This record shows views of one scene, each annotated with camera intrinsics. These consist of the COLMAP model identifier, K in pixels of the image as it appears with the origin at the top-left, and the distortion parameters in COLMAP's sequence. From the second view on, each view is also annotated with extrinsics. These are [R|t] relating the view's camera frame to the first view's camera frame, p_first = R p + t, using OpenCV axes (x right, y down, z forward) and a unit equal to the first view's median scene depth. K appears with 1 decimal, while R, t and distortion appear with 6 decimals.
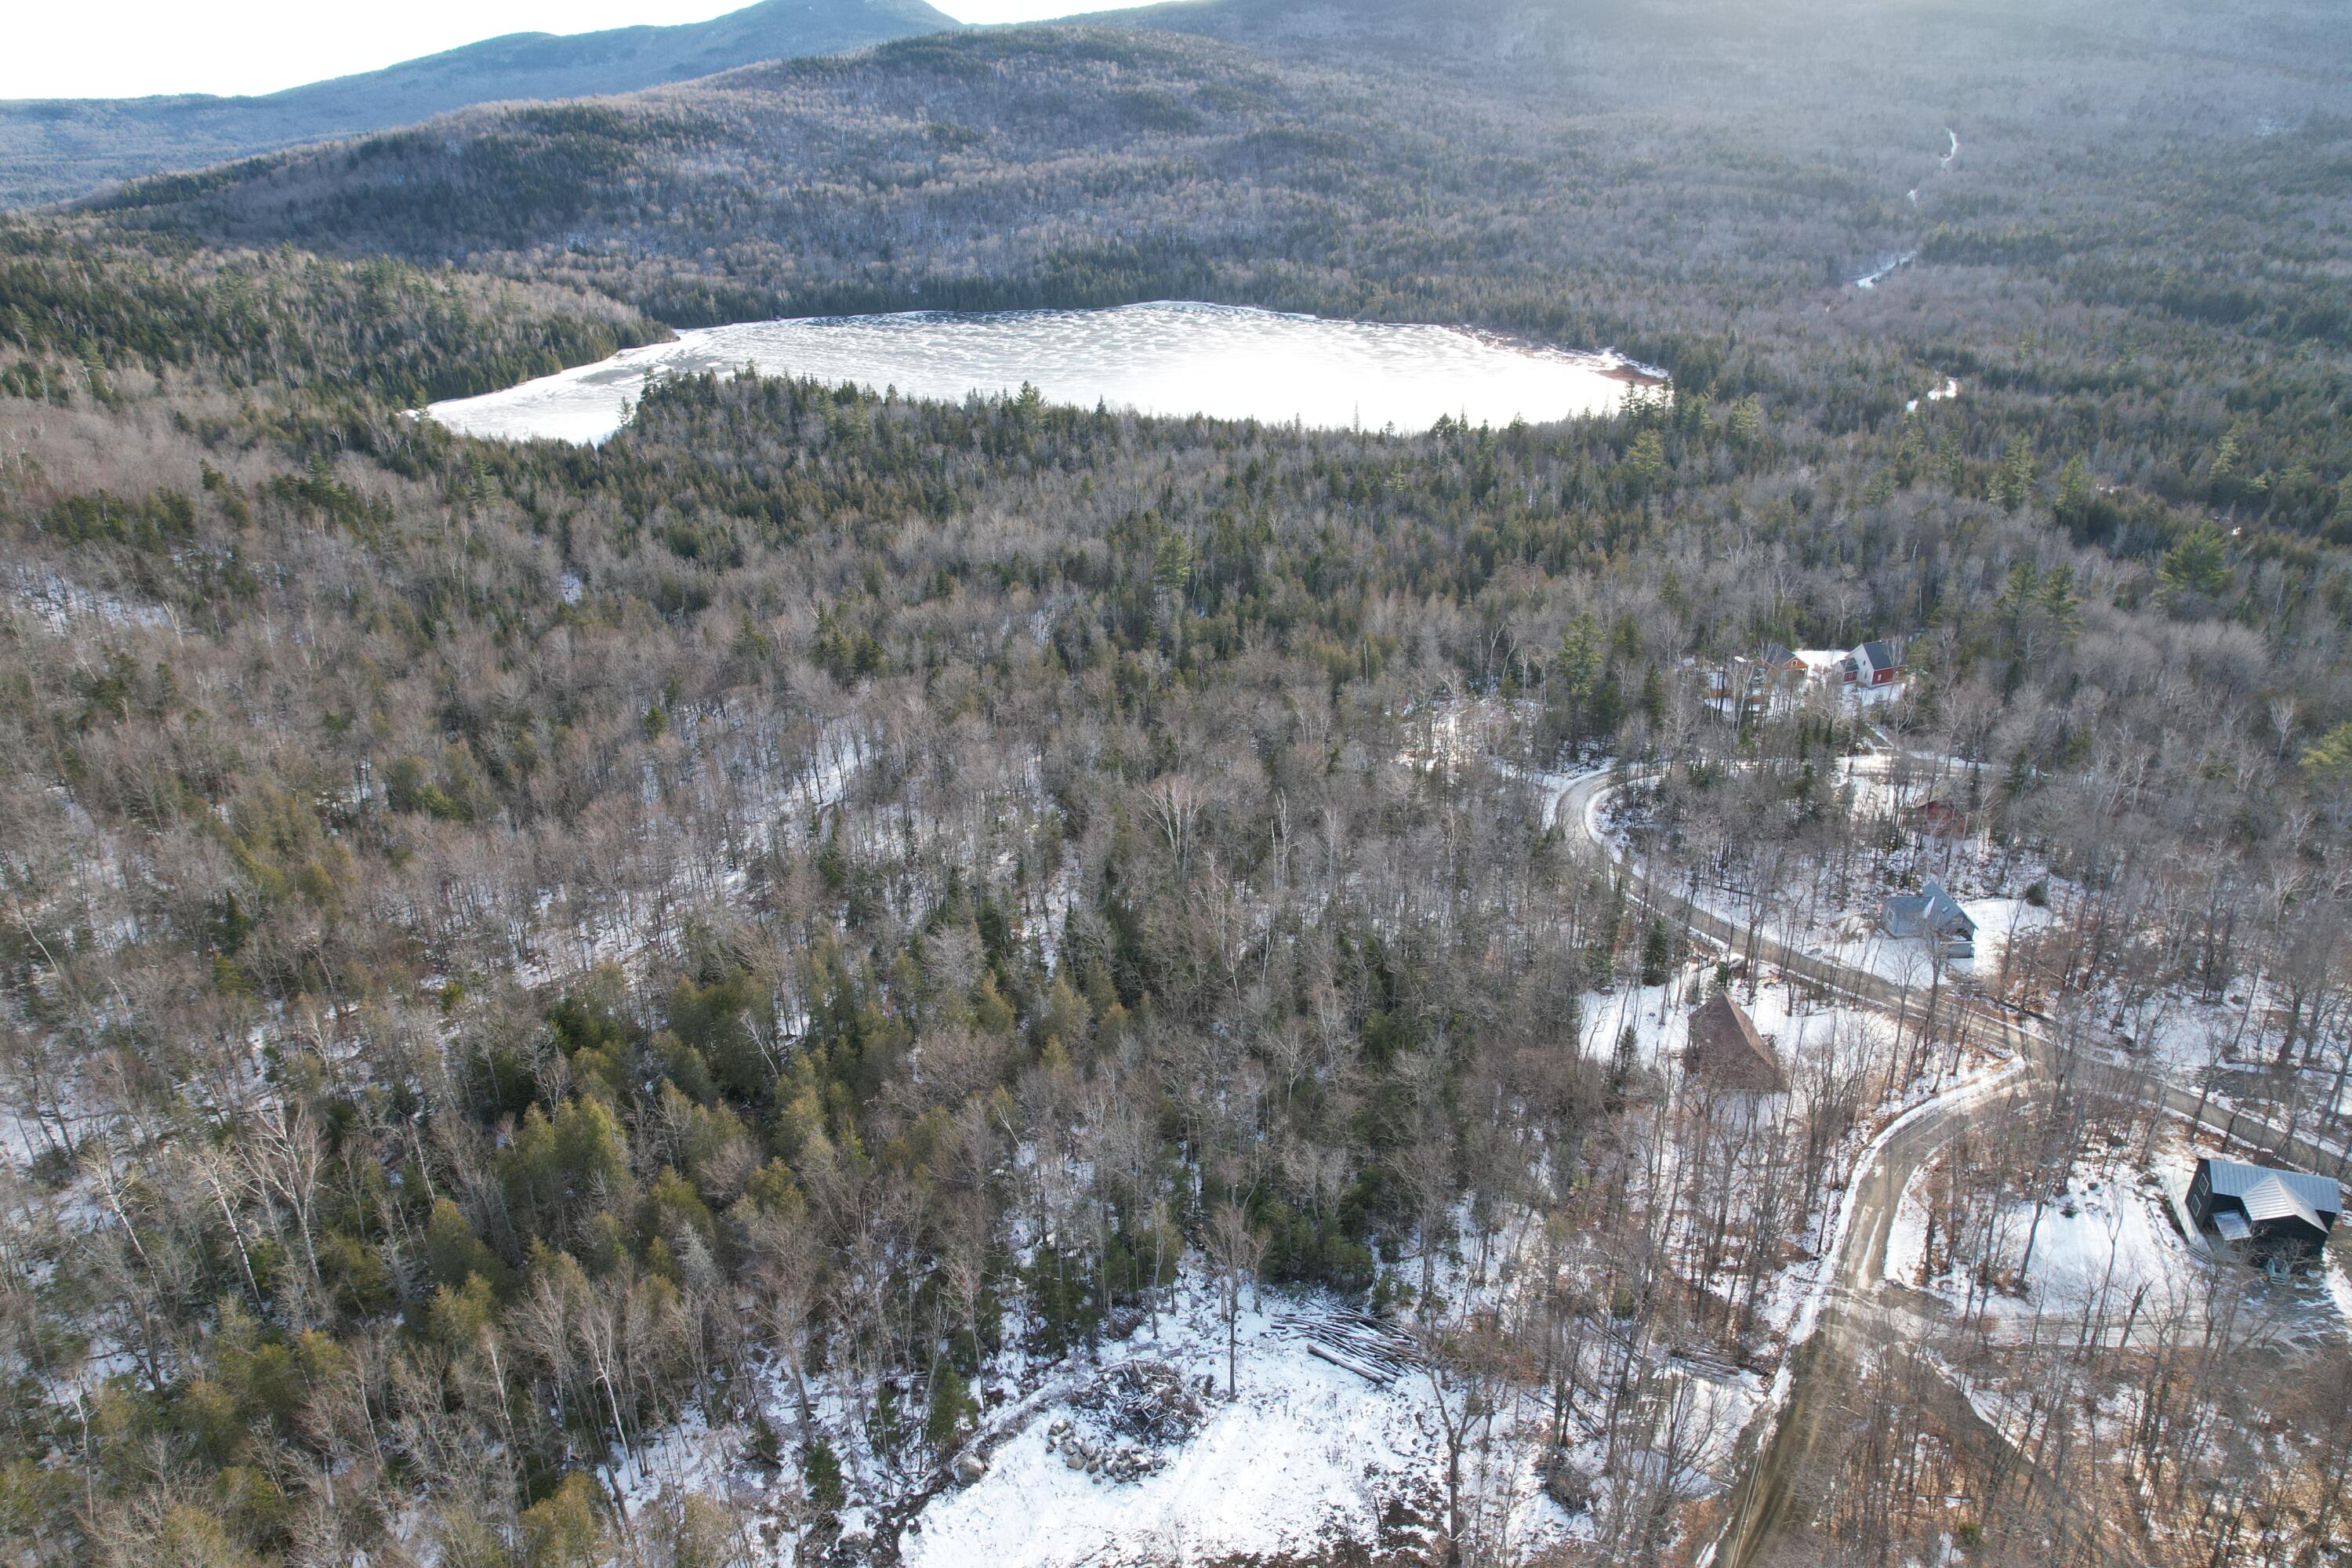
lens RADIAL K [[1538.1, 0, 1154.5], [0, 1538.1, 805.1], [0, 0, 1]] dist [-0.074672, 0.060026]
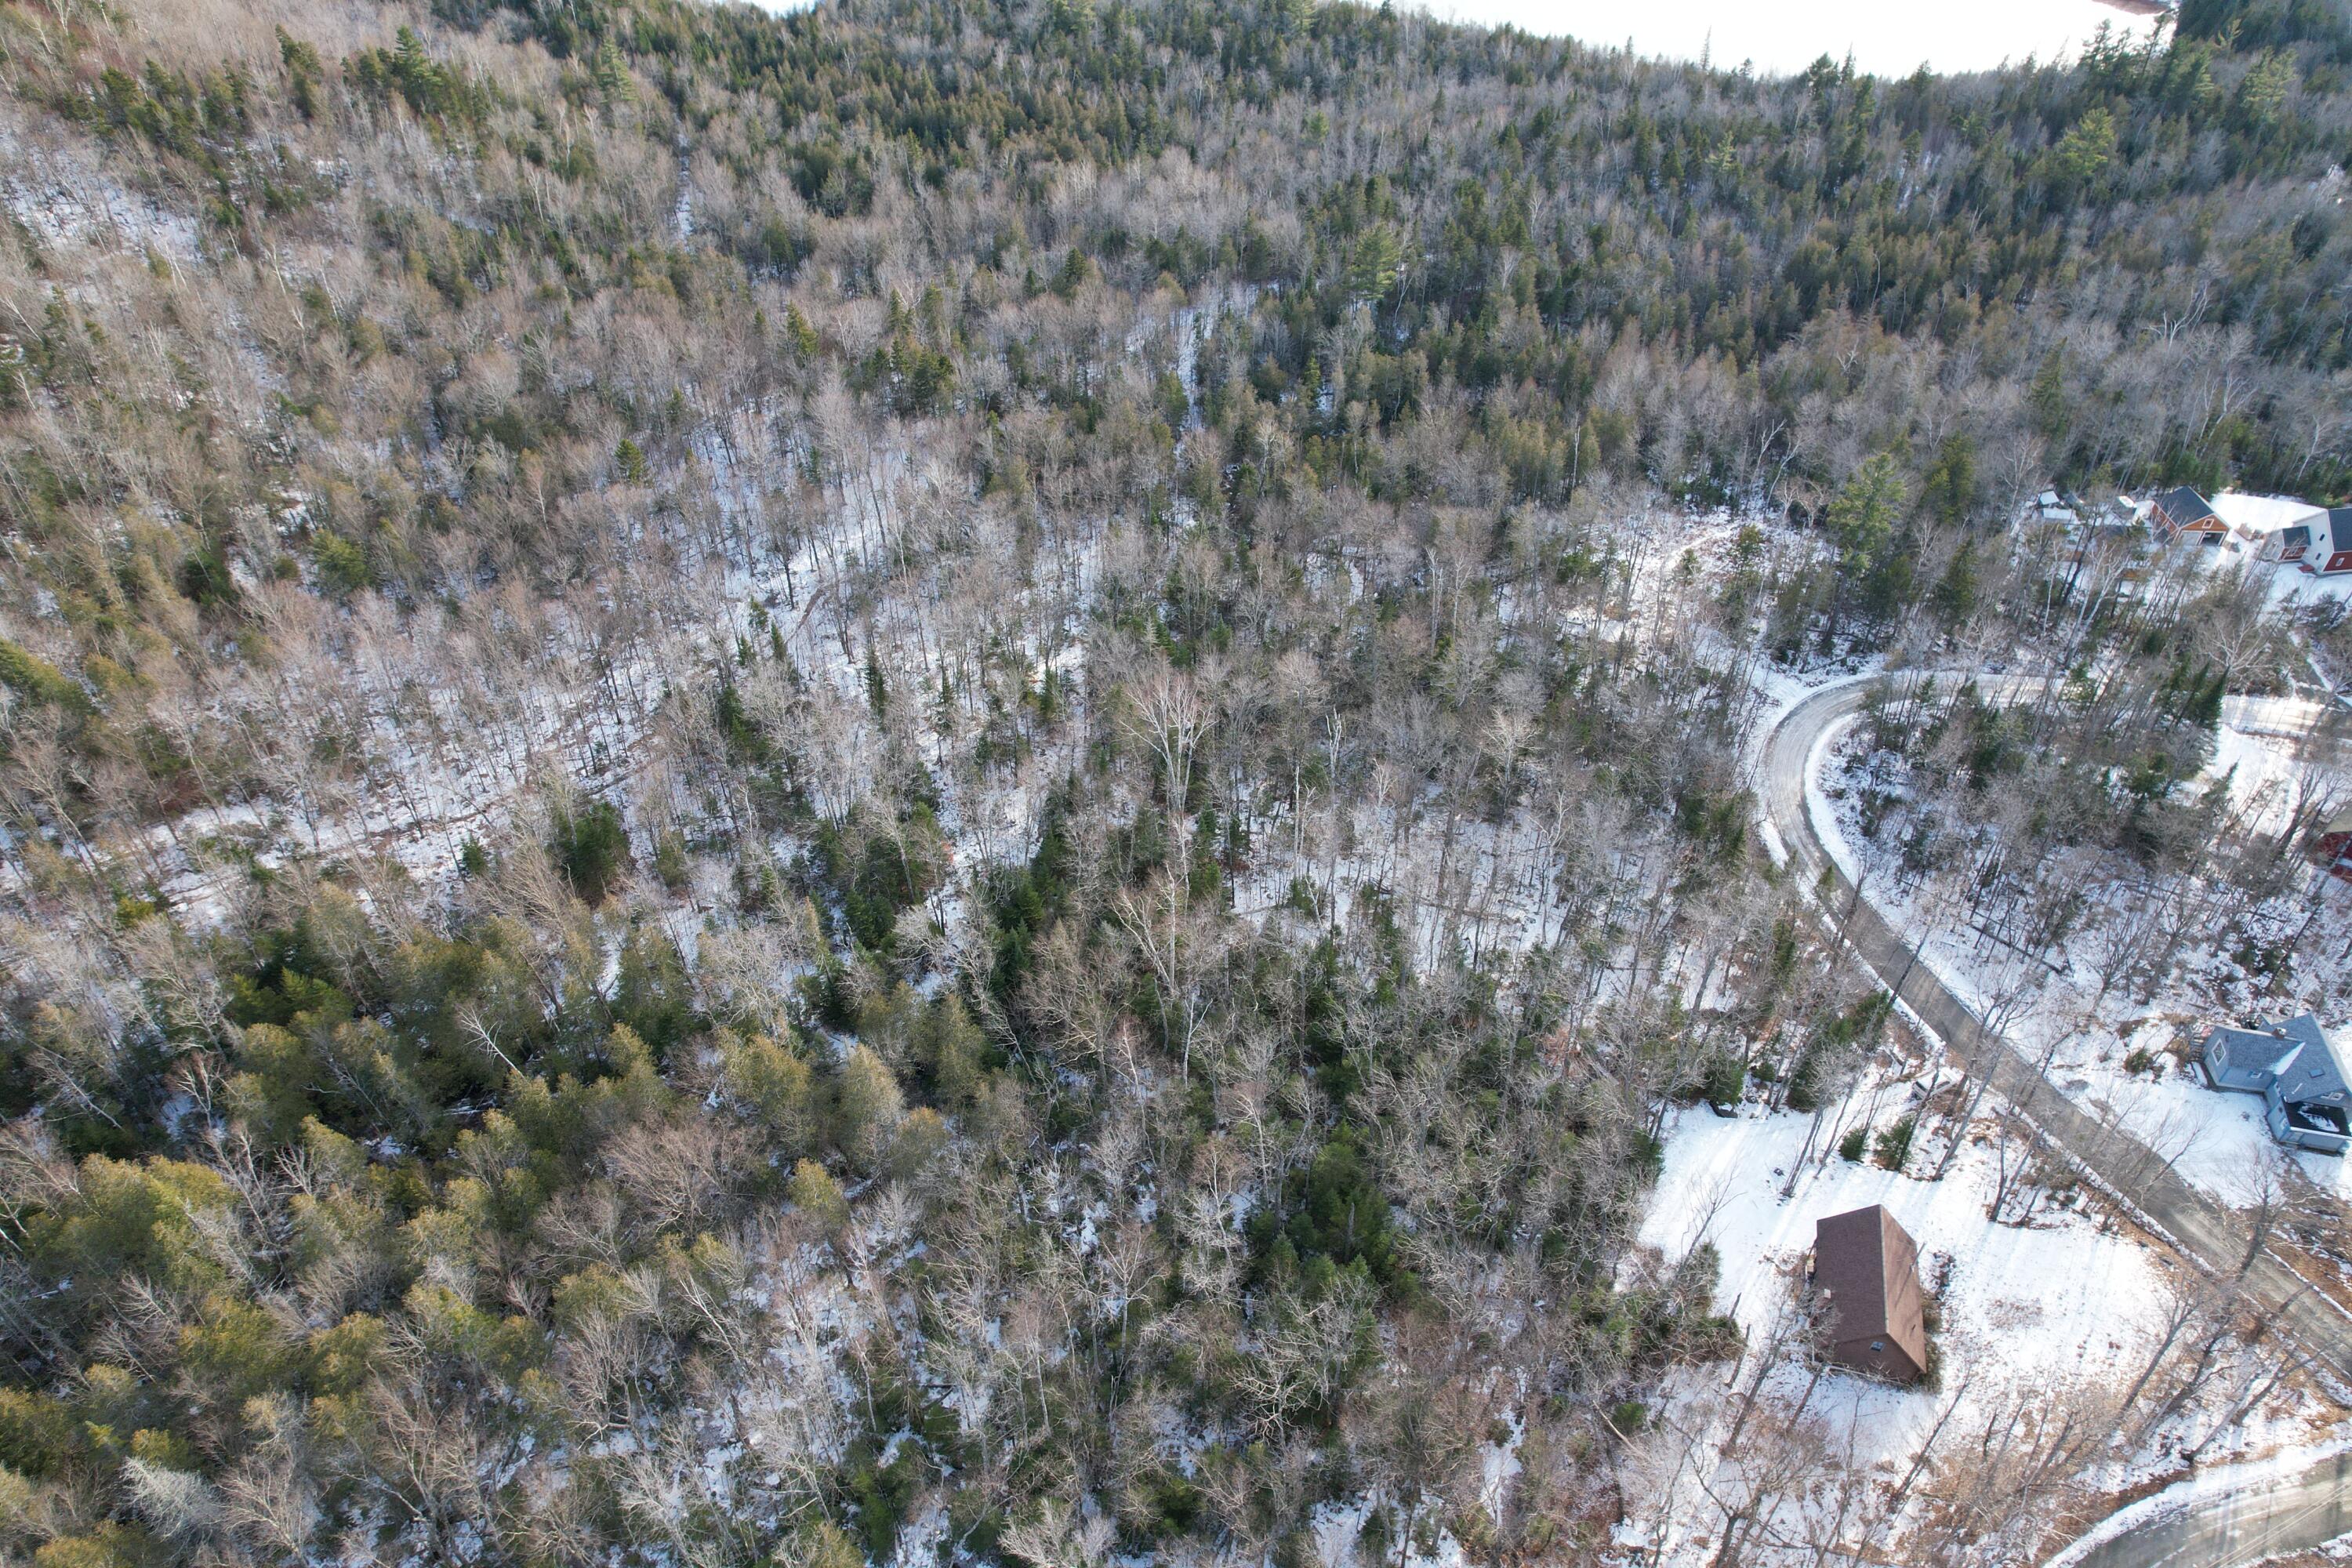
lens RADIAL K [[1538.1, 0, 1153.3], [0, 1538.1, 767.1], [0, 0, 1]] dist [-0.074672, 0.060026]
pose [[0.970148, 0.158927, -0.183181, 0.082331], [-0.109722, 0.961256, 0.252879, -0.094005], [0.216273, -0.225231, 0.949998, 0.185863]]
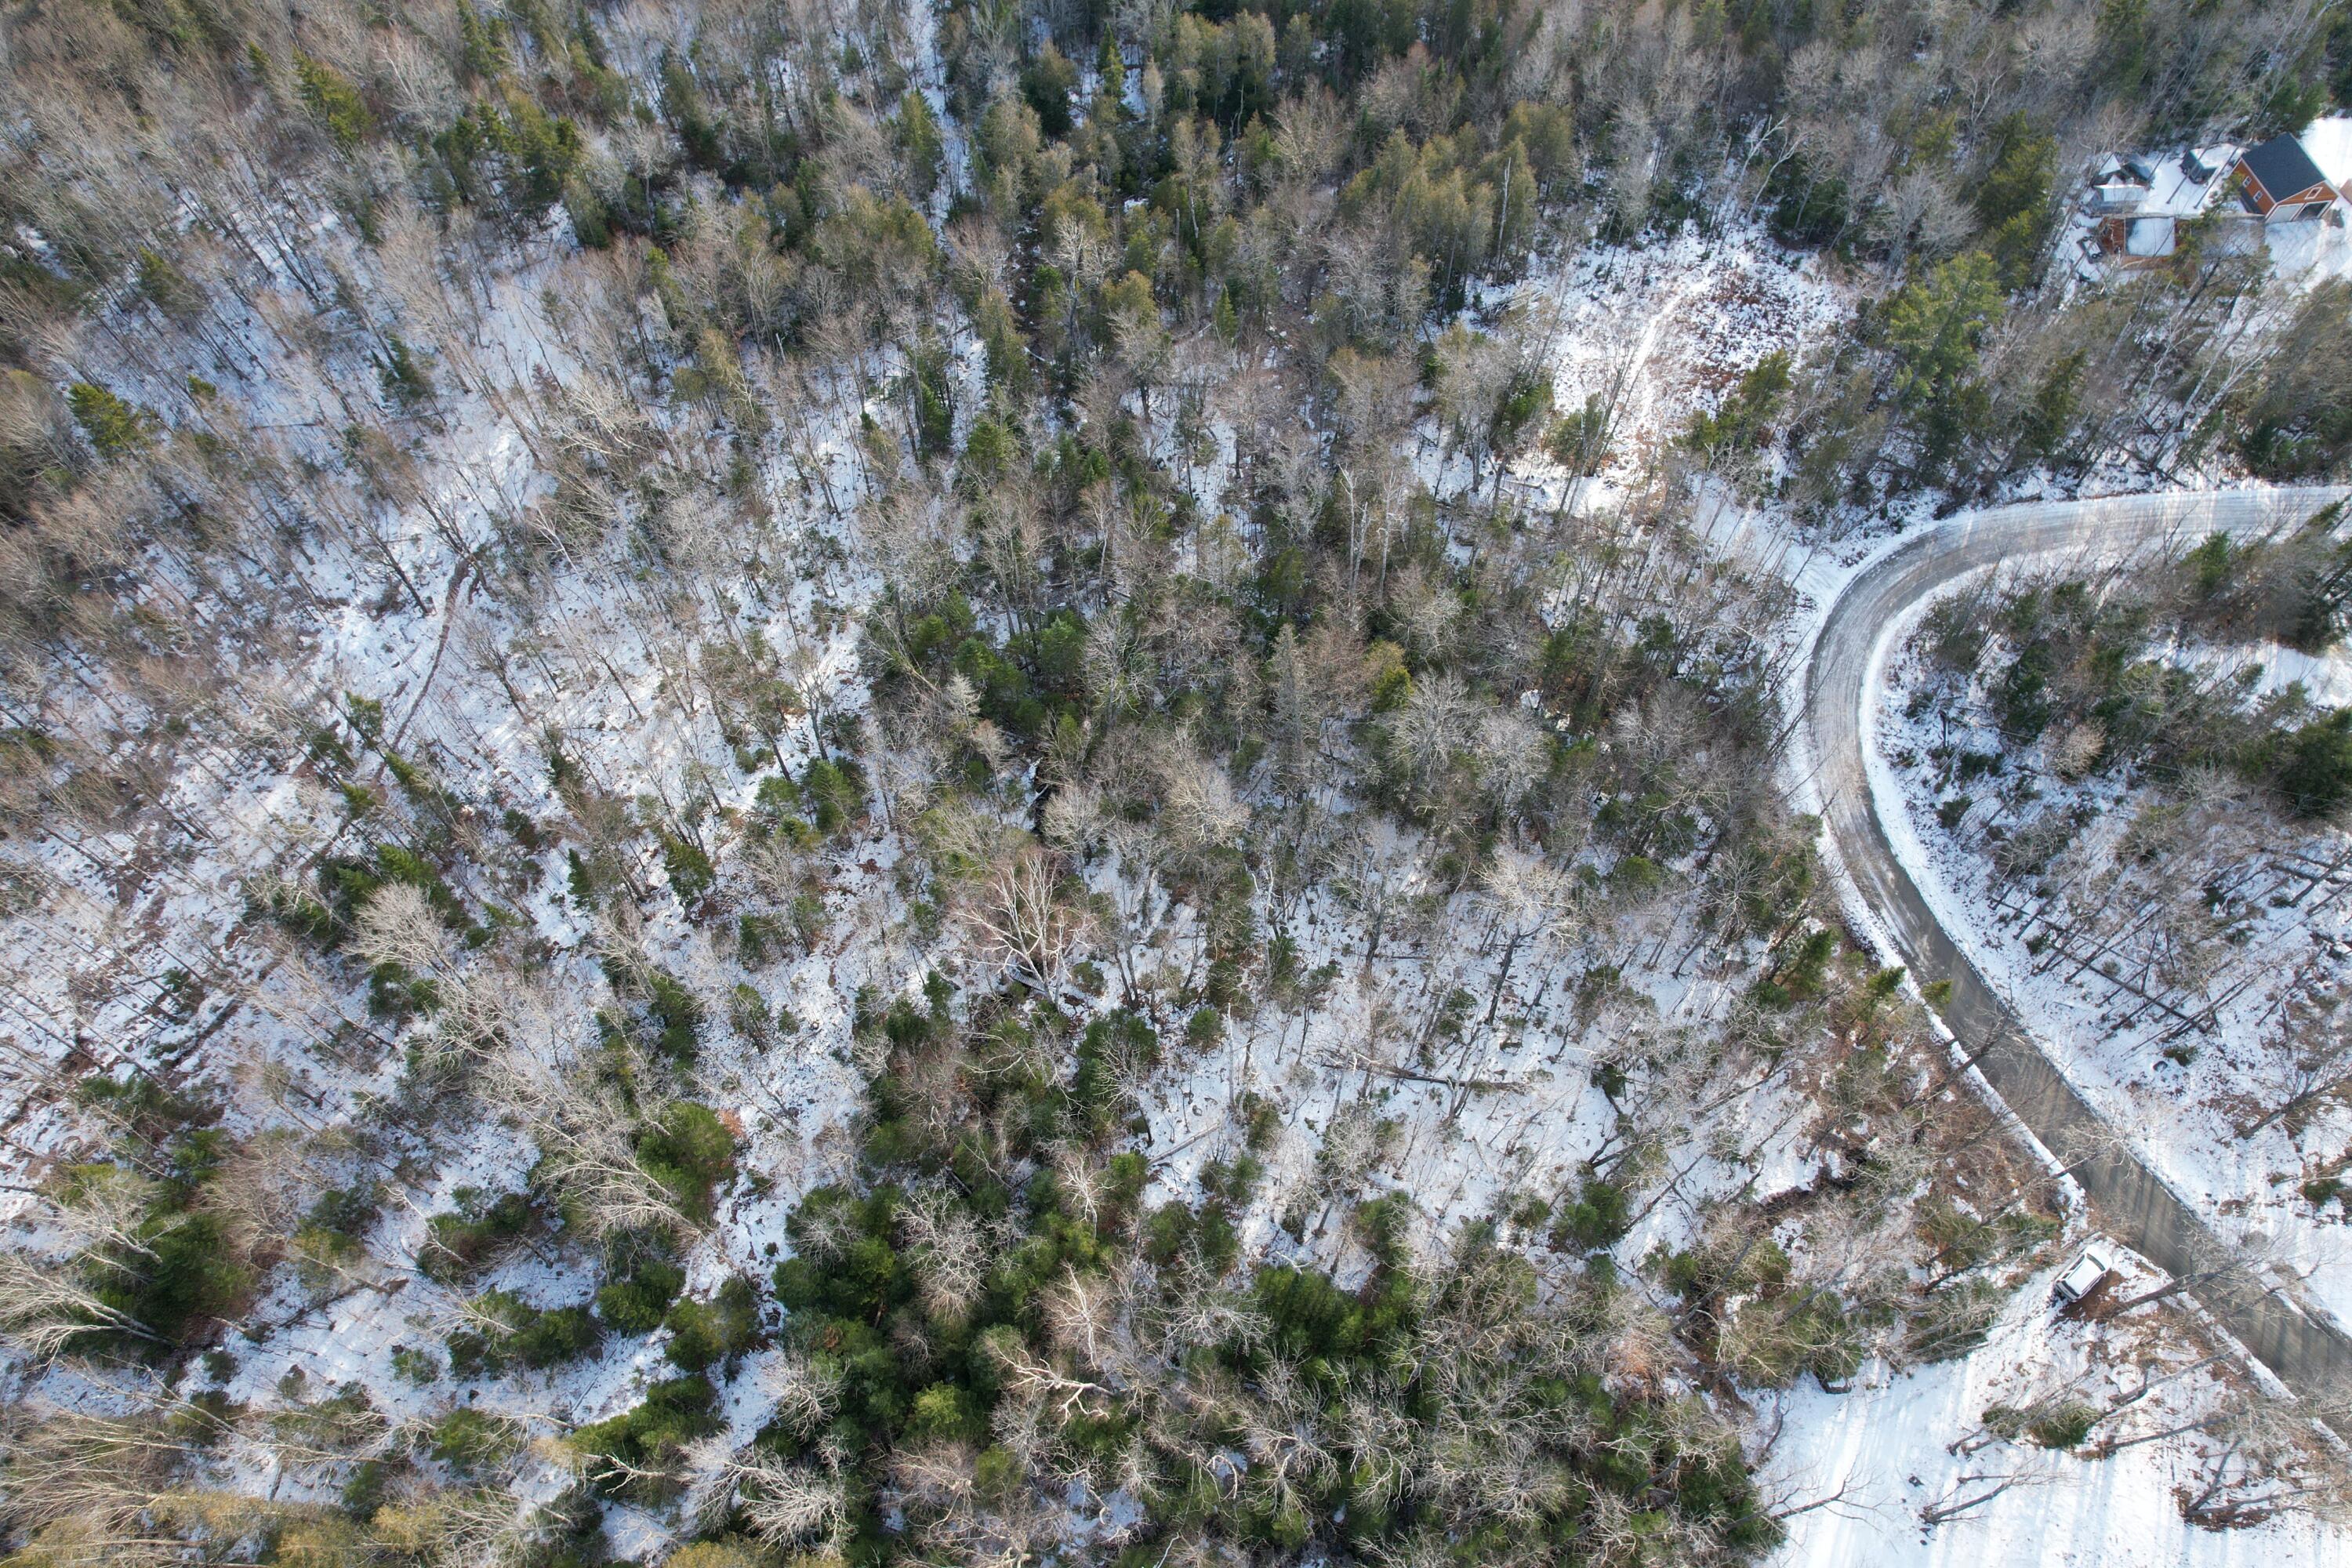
lens RADIAL K [[1538.1, 0, 1168.2], [0, 1538.1, 783.0], [0, 0, 1]] dist [-0.074672, 0.060026]
pose [[0.998180, 0.057601, -0.017849, 0.036715], [-0.037213, 0.821282, 0.569308, -0.183703], [0.047452, -0.567608, 0.821931, 0.378969]]
